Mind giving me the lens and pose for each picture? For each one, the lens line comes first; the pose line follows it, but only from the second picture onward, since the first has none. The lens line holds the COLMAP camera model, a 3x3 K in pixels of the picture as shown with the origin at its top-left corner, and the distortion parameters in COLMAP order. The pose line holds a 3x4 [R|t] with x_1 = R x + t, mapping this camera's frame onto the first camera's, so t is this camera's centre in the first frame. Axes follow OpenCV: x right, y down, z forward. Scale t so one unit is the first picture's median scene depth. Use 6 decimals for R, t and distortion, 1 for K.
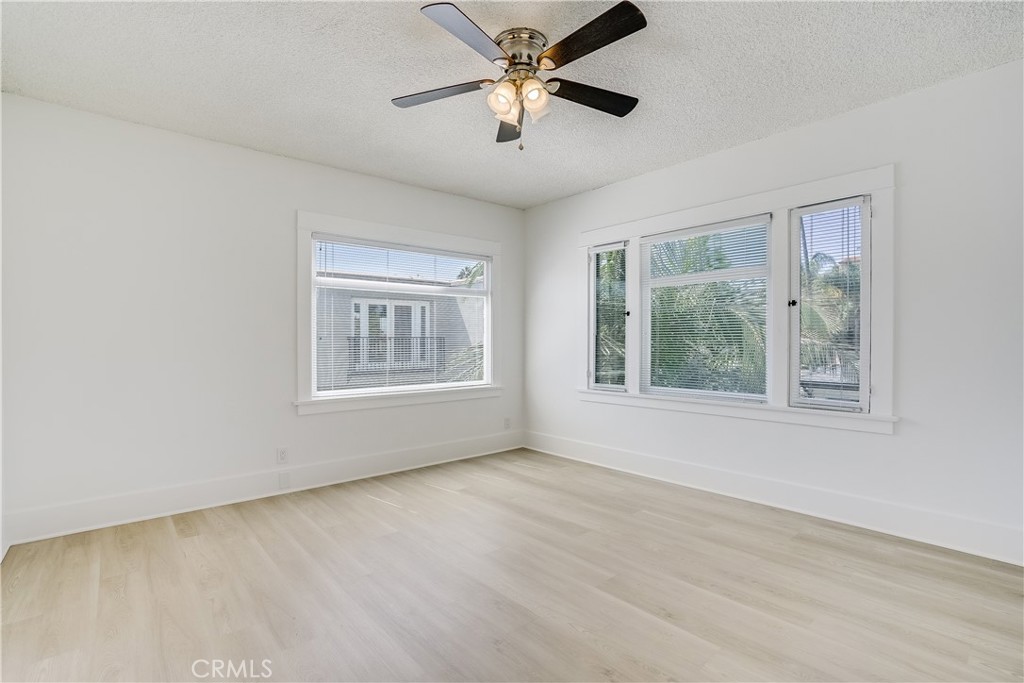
lens RADIAL K [[471.2, 0, 519.9], [0, 471.2, 348.2], [0, 0, 1]] dist [-0.045289, 0.009022]
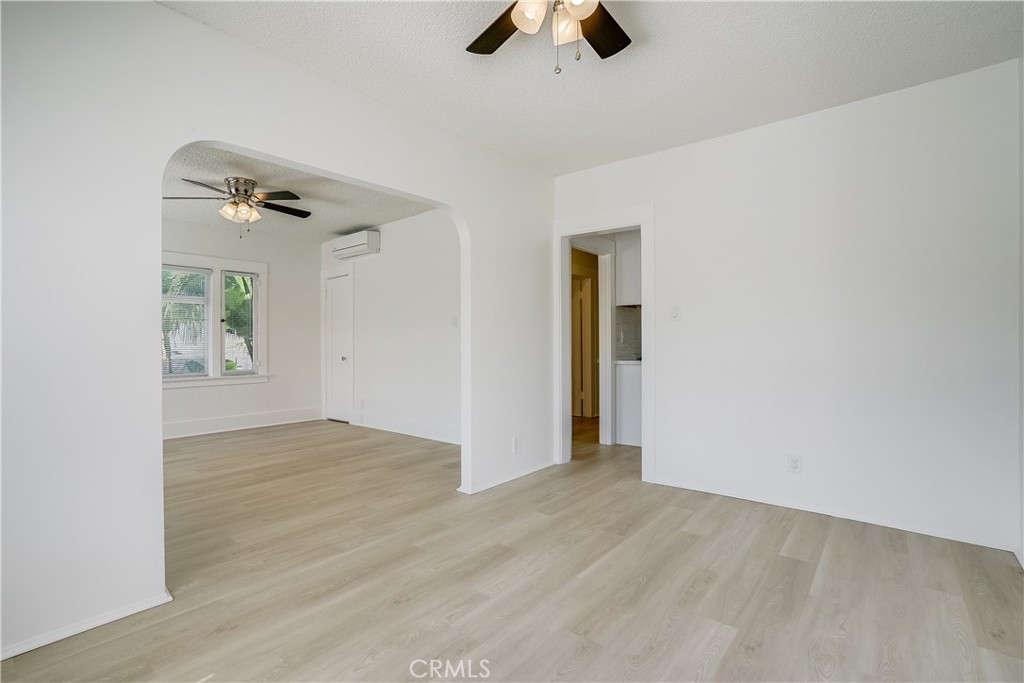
lens RADIAL K [[471.2, 0, 493.4], [0, 471.2, 333.8], [0, 0, 1]] dist [-0.045289, 0.009022]
pose [[-0.132092, 0.021903, 0.990995, -1.098008], [0.018285, 0.999640, -0.019657, 0.010156], [-0.991069, 0.015524, -0.132444, 0.125703]]
